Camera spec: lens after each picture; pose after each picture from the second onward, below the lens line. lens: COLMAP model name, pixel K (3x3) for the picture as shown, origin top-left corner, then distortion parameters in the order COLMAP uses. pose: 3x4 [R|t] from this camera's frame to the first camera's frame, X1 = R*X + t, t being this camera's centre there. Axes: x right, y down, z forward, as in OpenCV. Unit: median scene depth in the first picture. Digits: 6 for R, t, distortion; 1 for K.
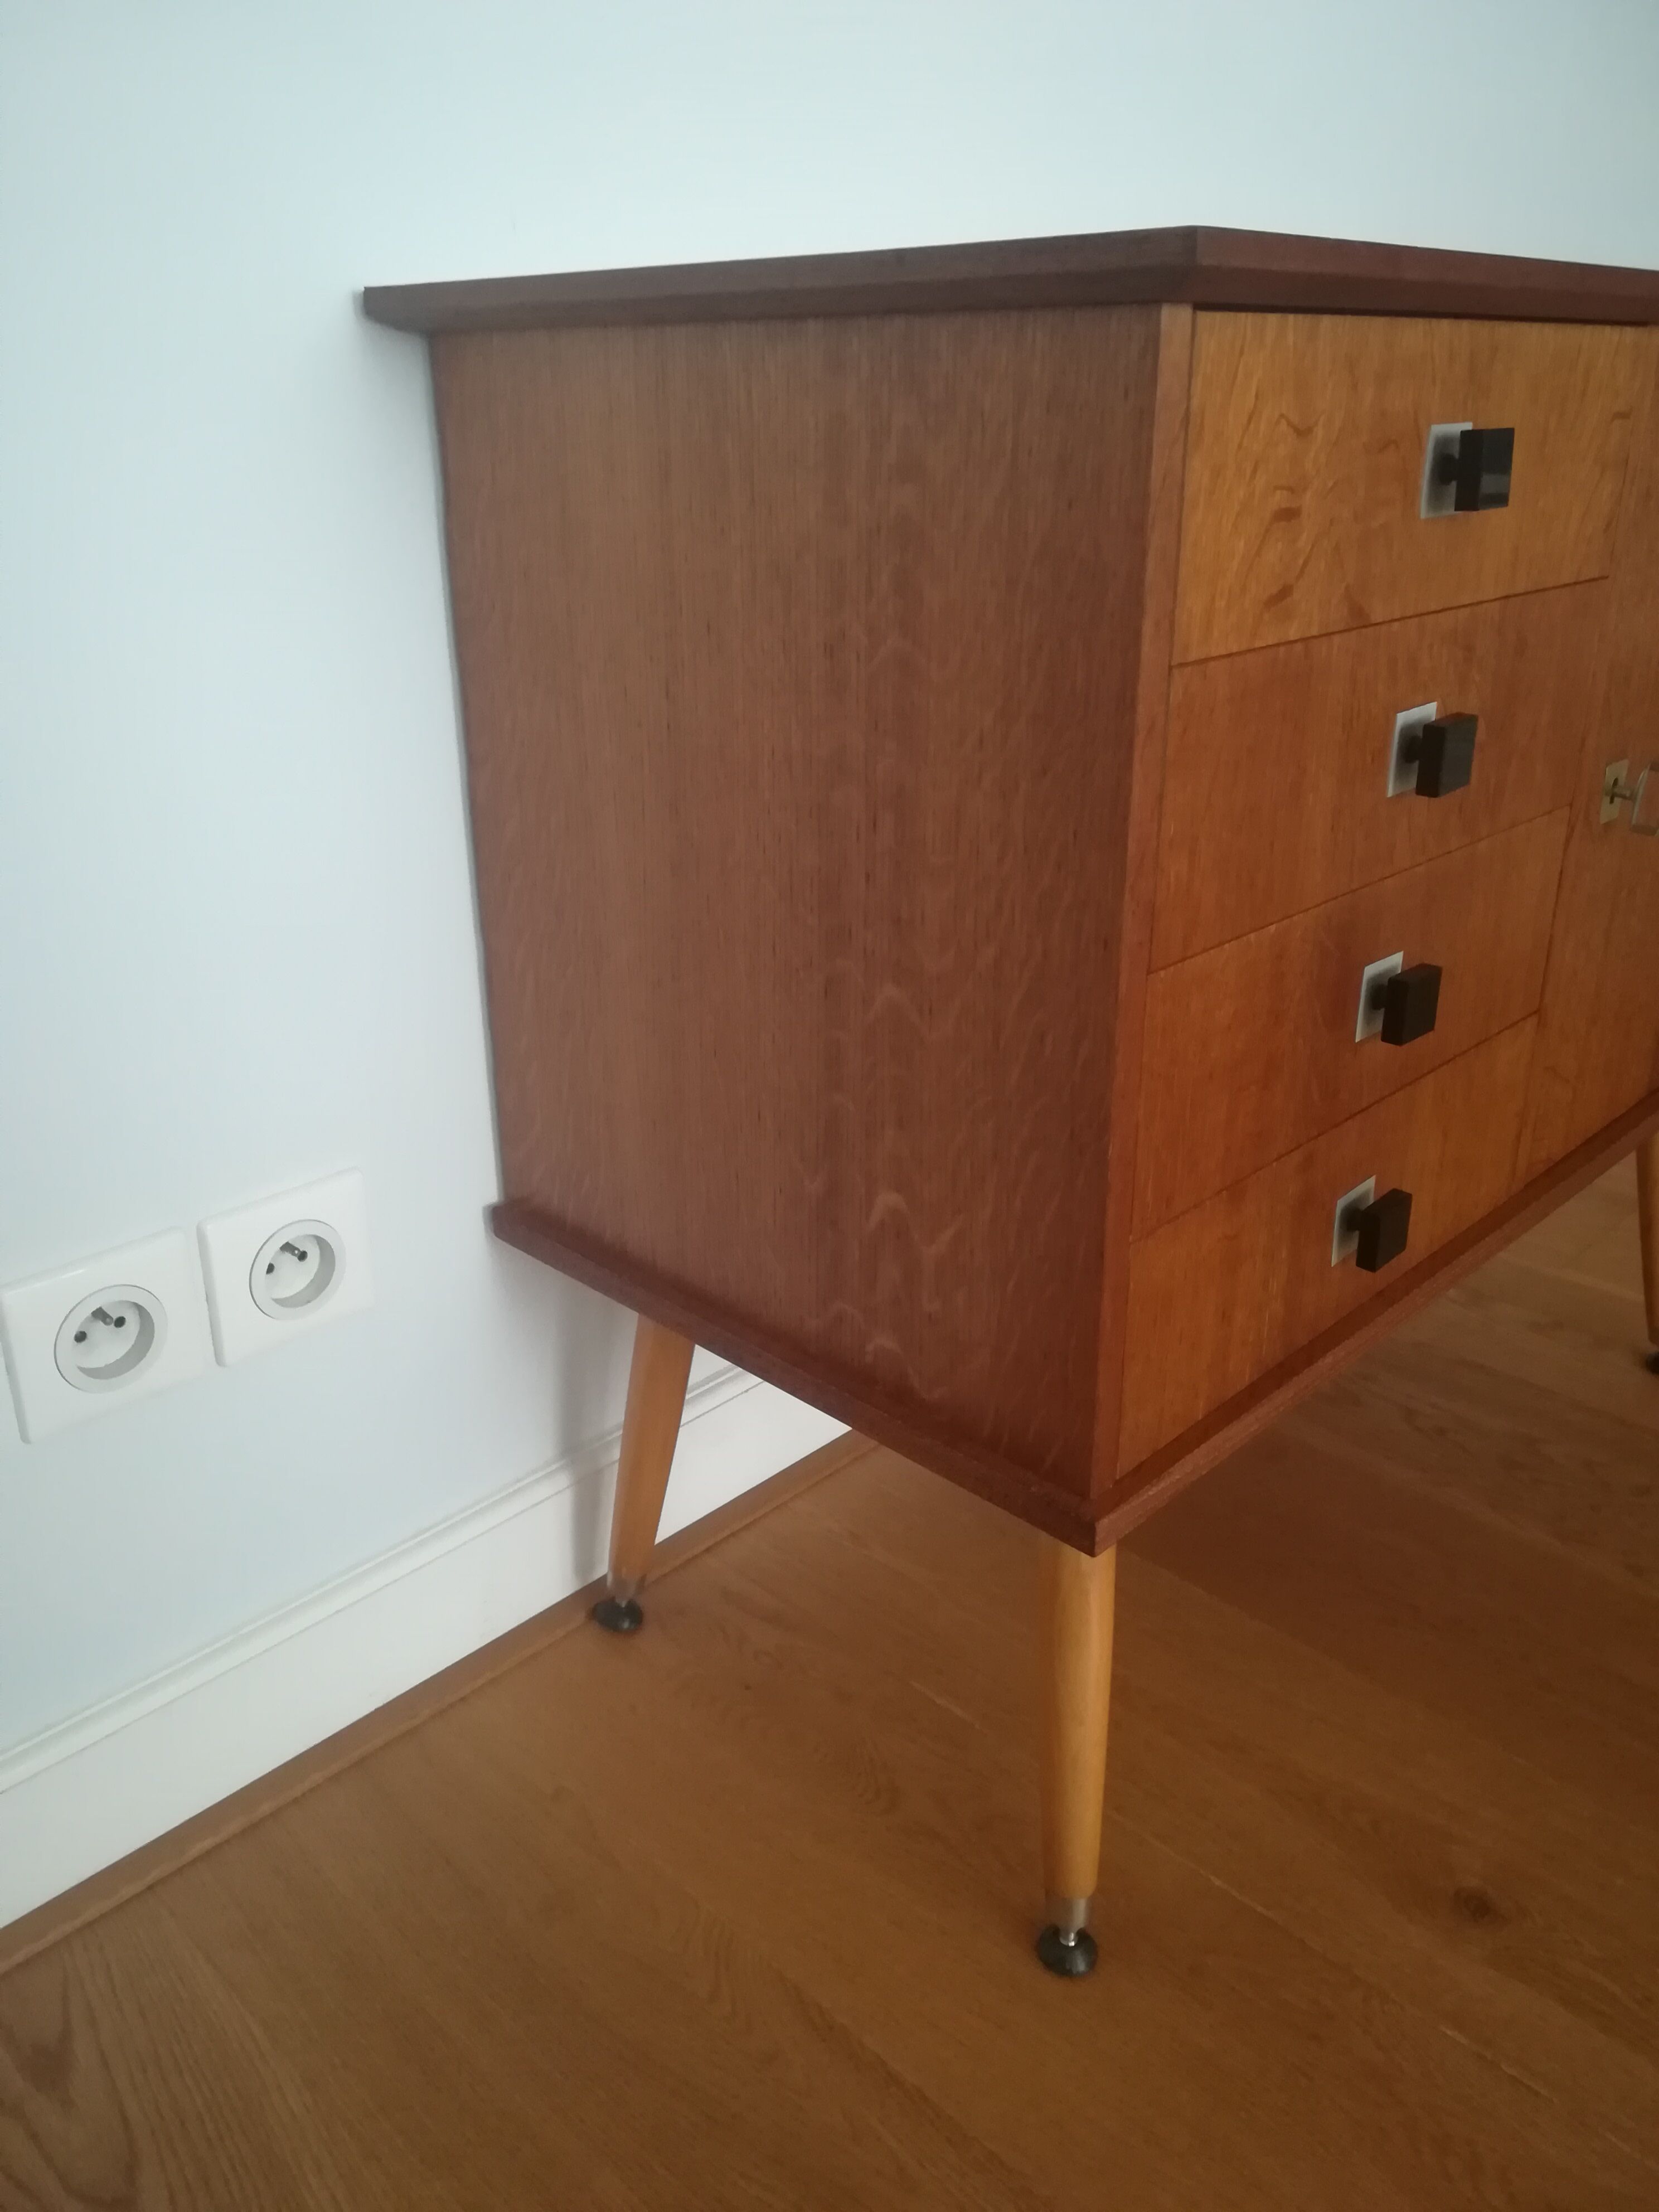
lens RADIAL K [[1739.2, 0, 840.5], [0, 1739.2, 1112.8], [0, 0, 1]] dist [0.049276, -0.065425]
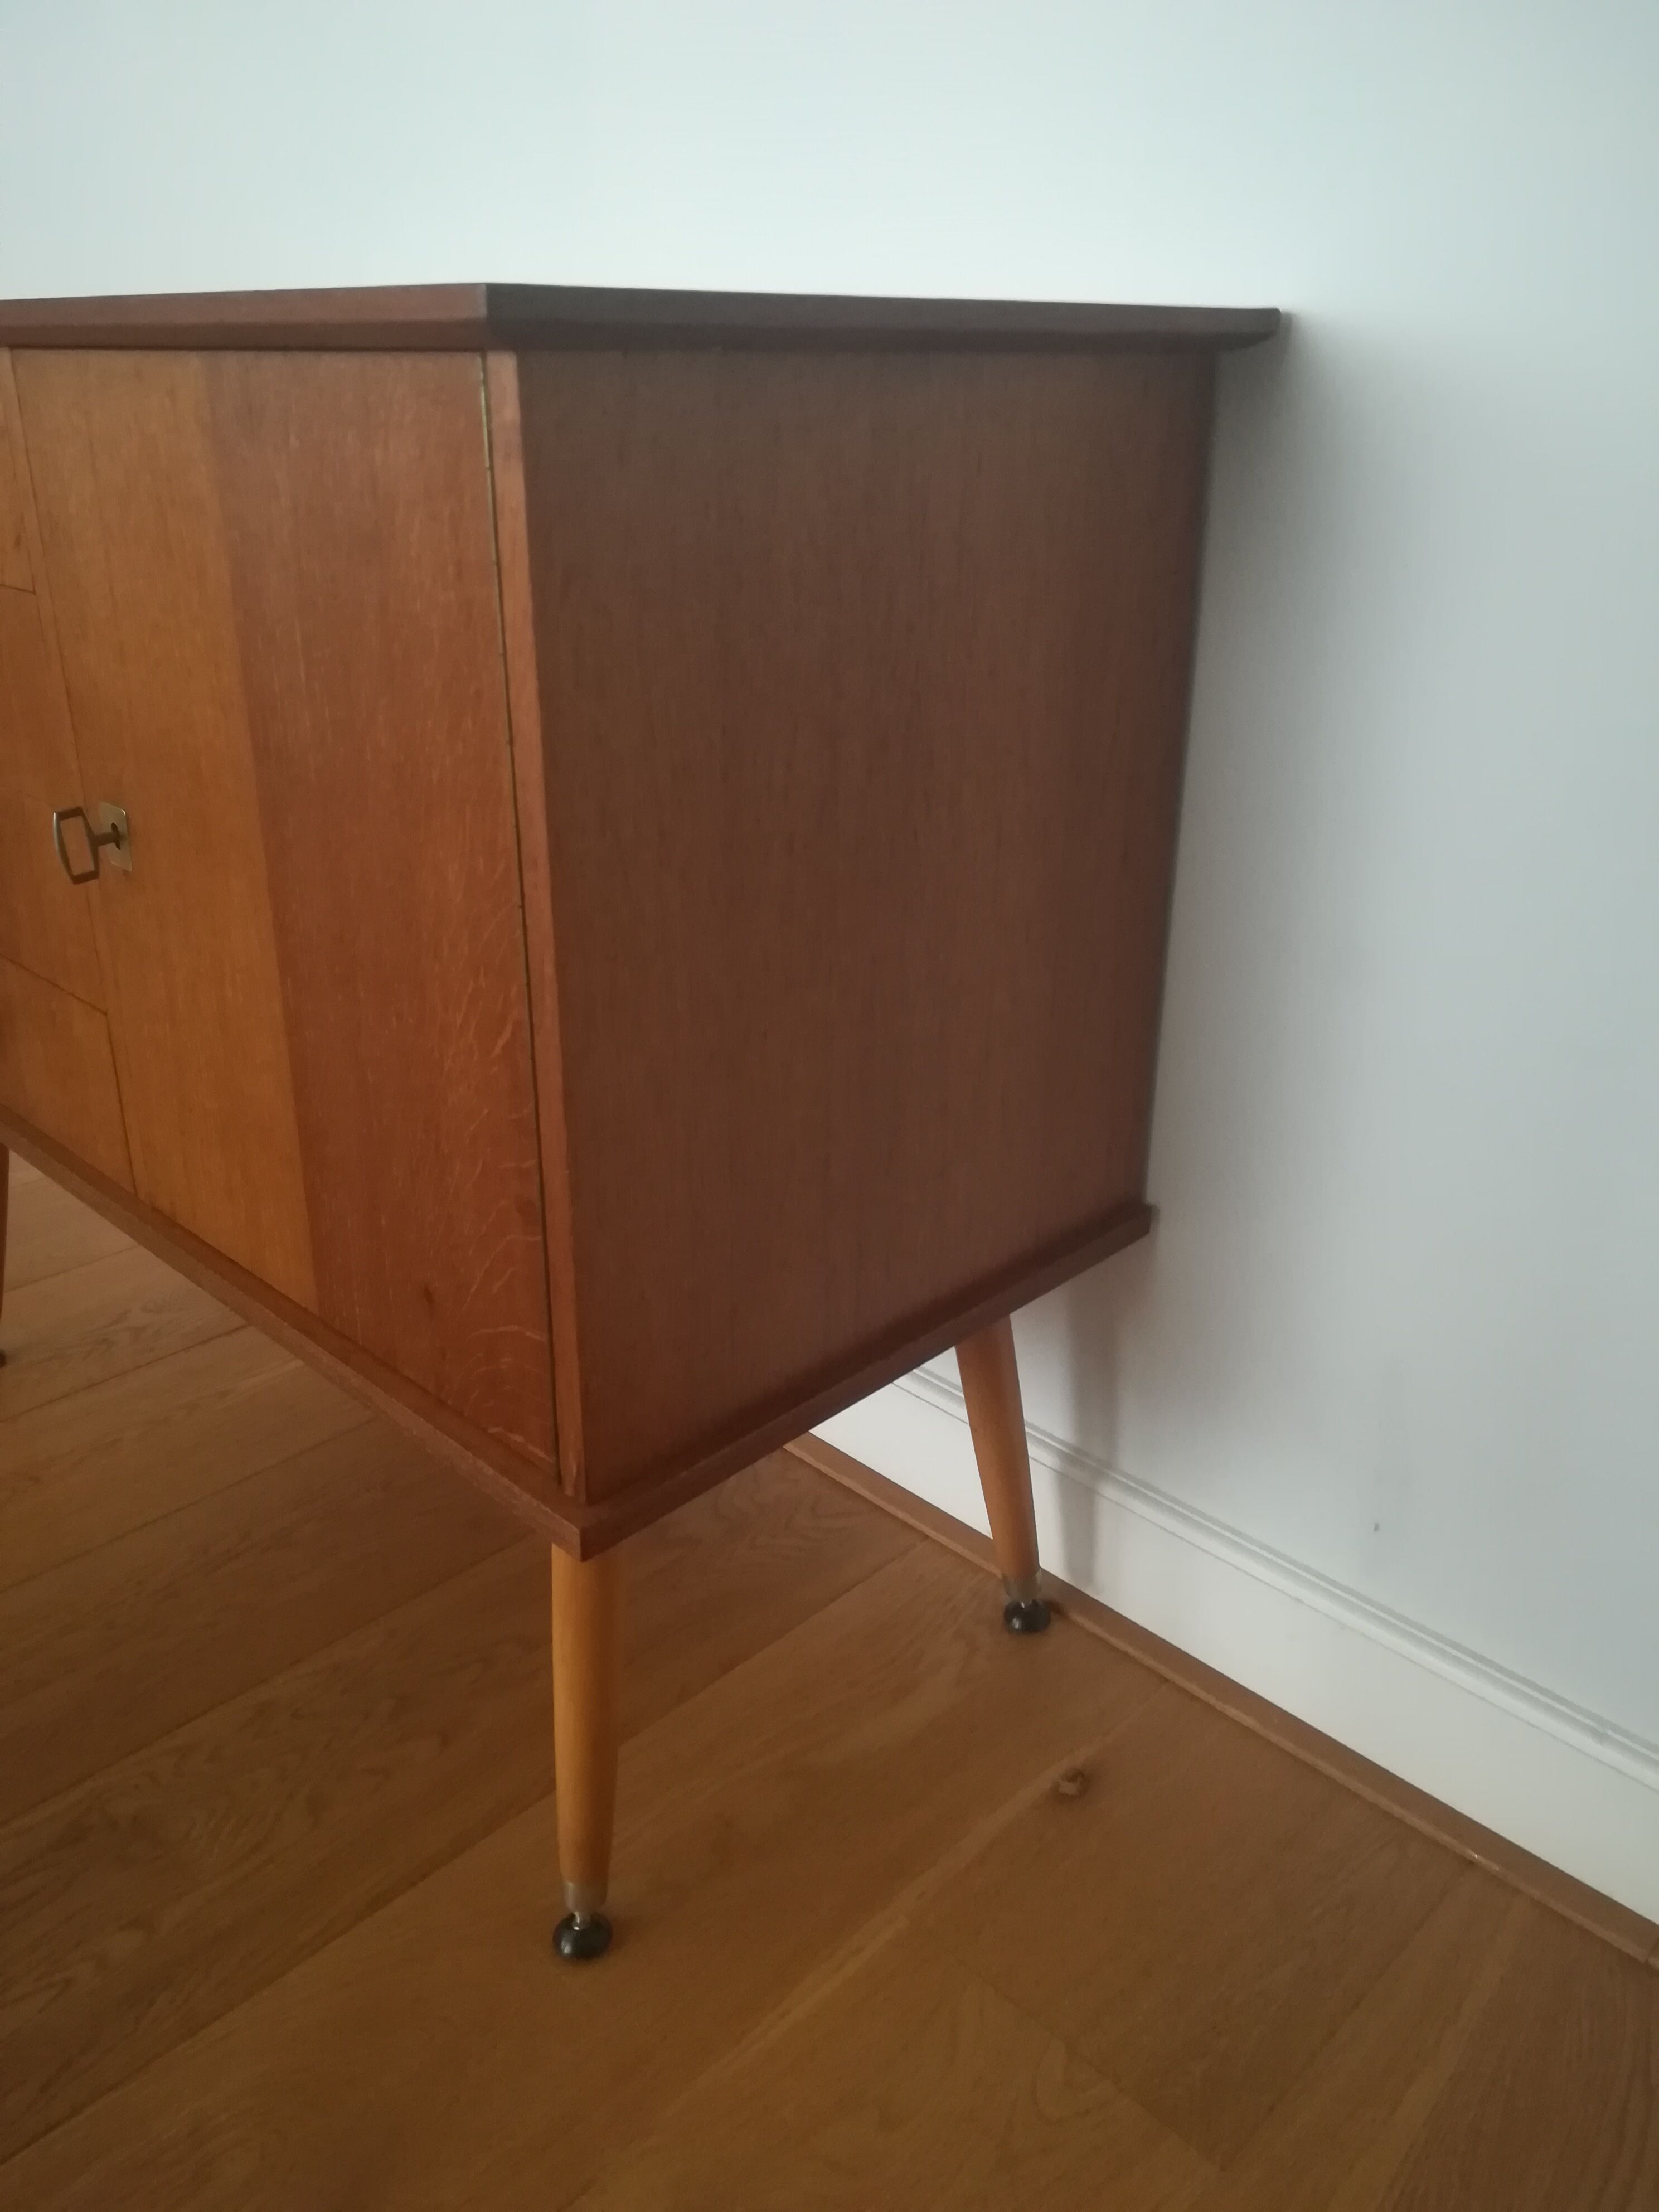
lens RADIAL K [[1739.2, 0, 840.3], [0, 1739.2, 1096.1], [0, 0, 1]] dist [0.049276, -0.065425]
pose [[0.007807, 0.397372, -0.917625, 1.476040], [-0.406120, 0.839824, 0.360225, -0.611179], [0.913786, 0.369853, 0.167937, 1.336352]]
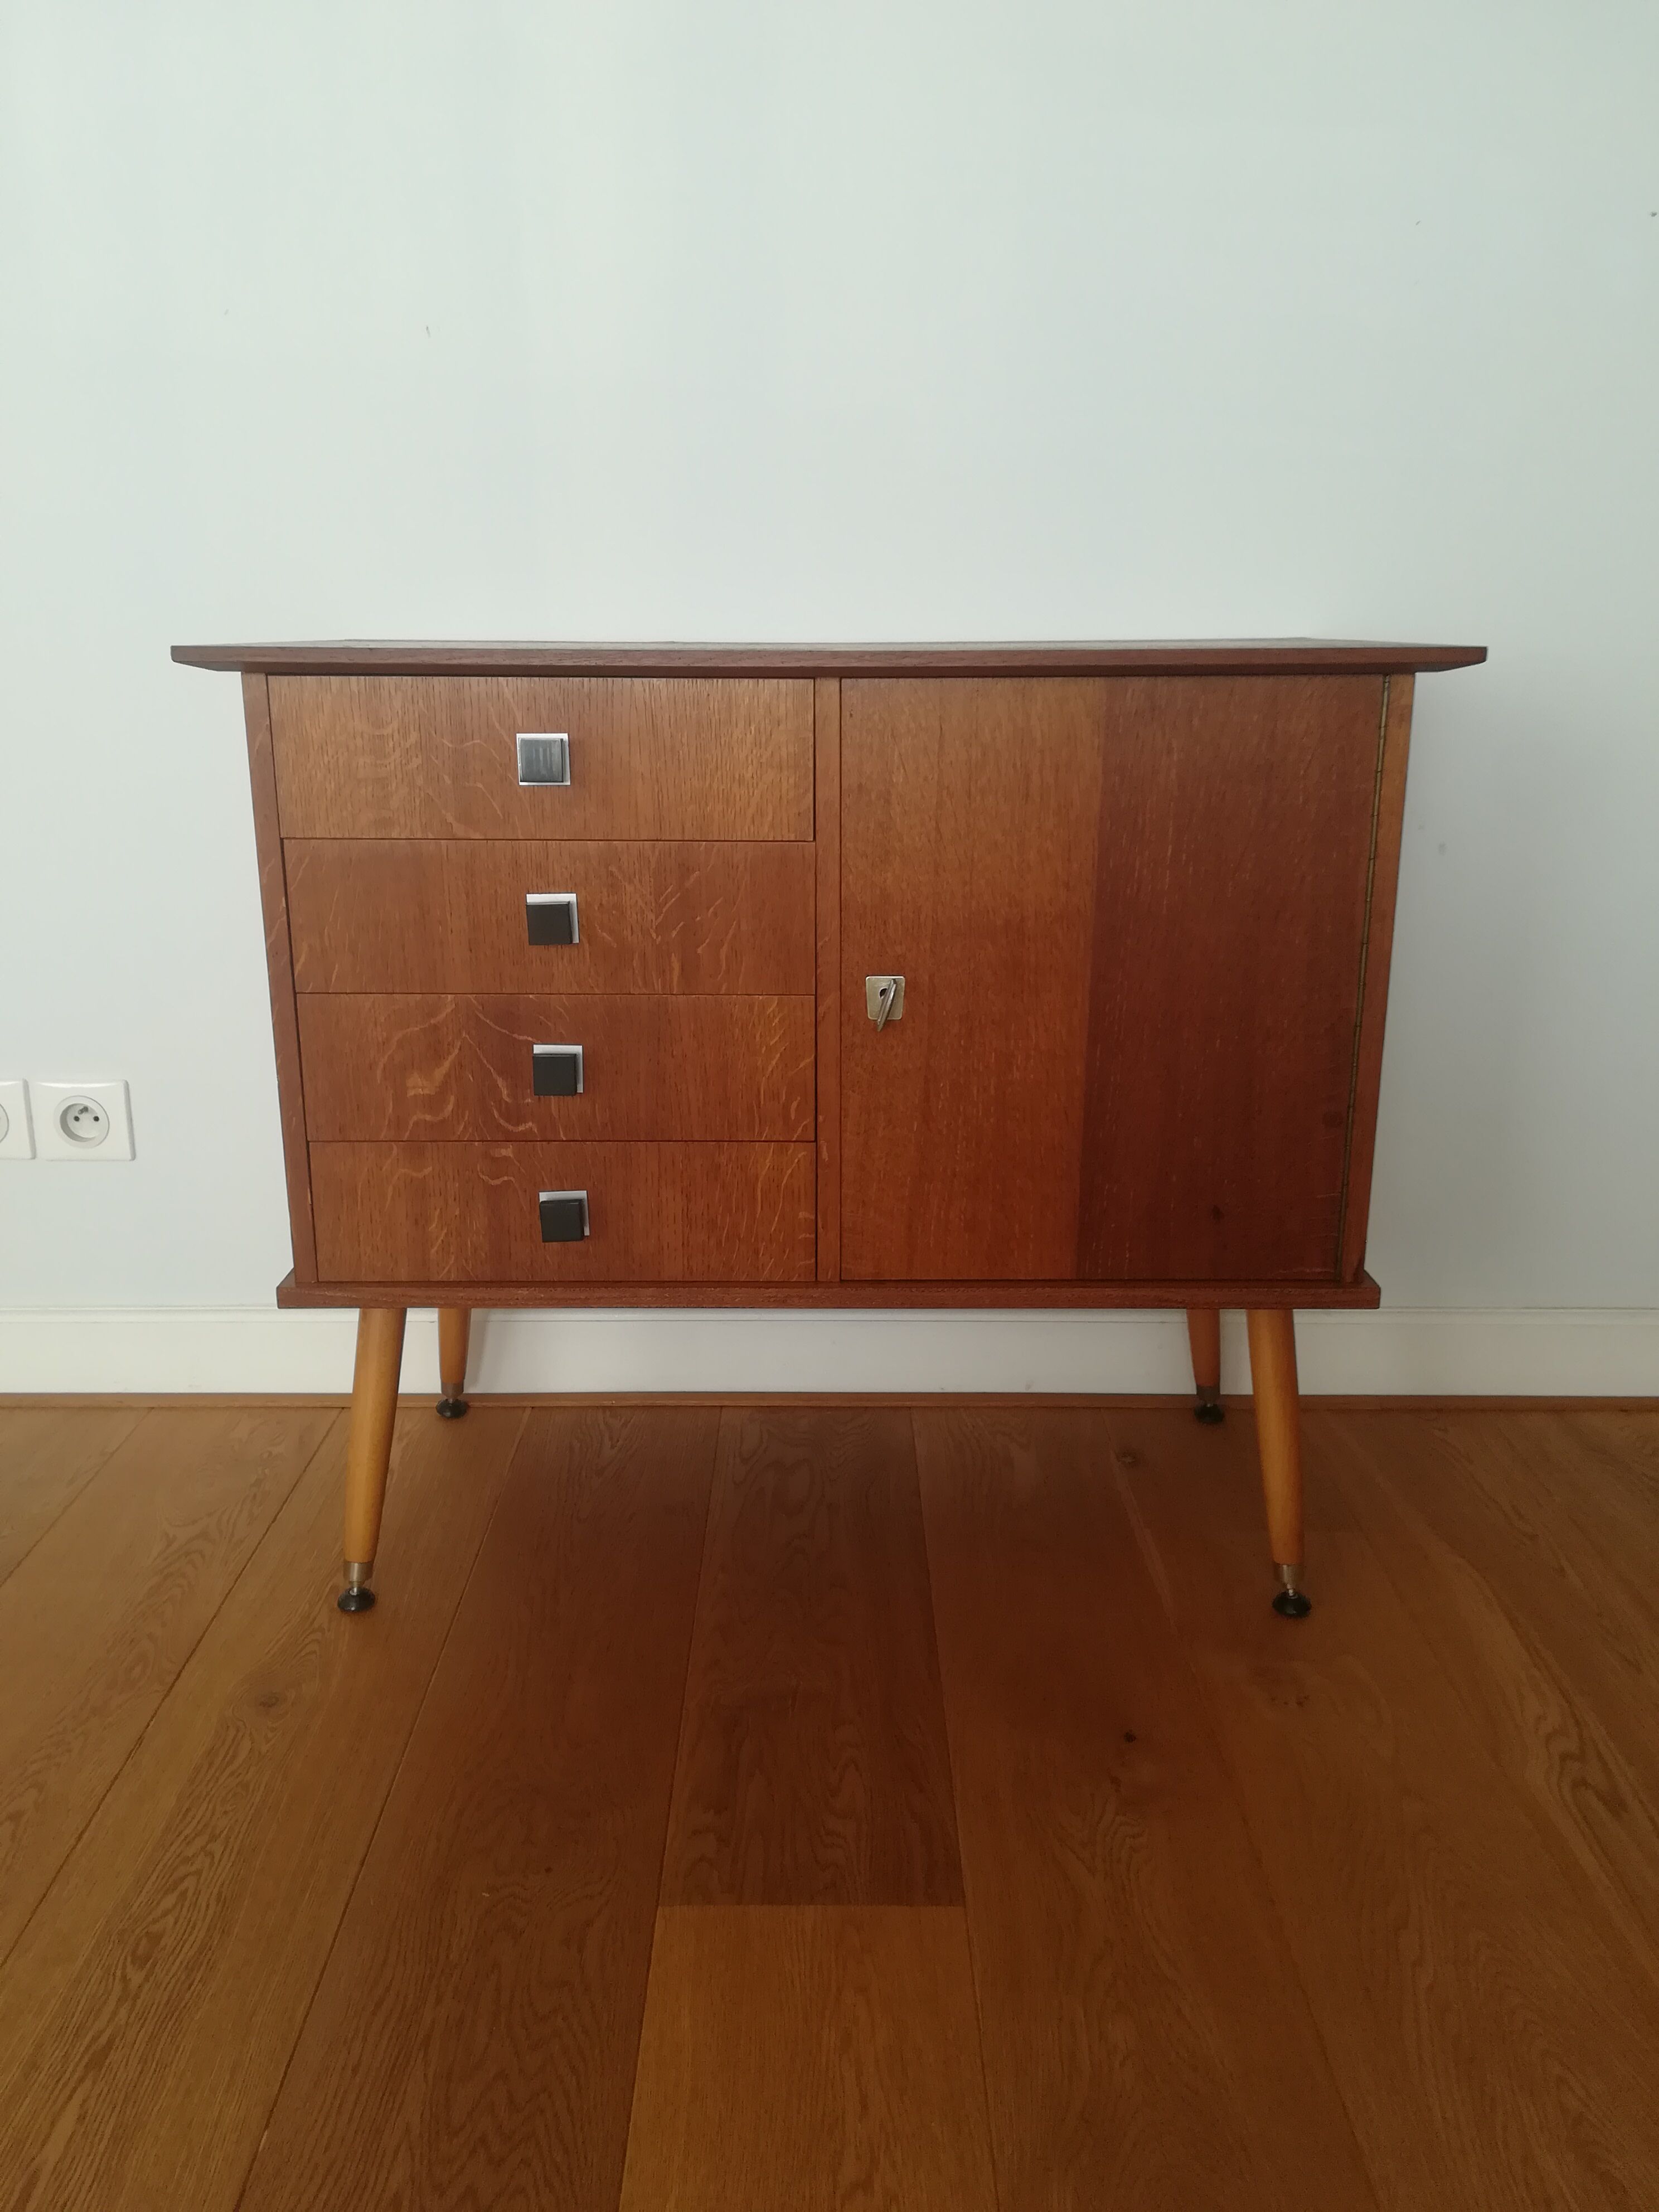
lens RADIAL K [[1739.2, 0, 834.9], [0, 1739.2, 1087.8], [0, 0, 1]] dist [0.049276, -0.065425]
pose [[0.700099, 0.192944, -0.687484, 1.466528], [-0.287168, 0.957587, -0.023688, -0.077653], [0.653755, 0.214007, 0.725813, -0.011058]]
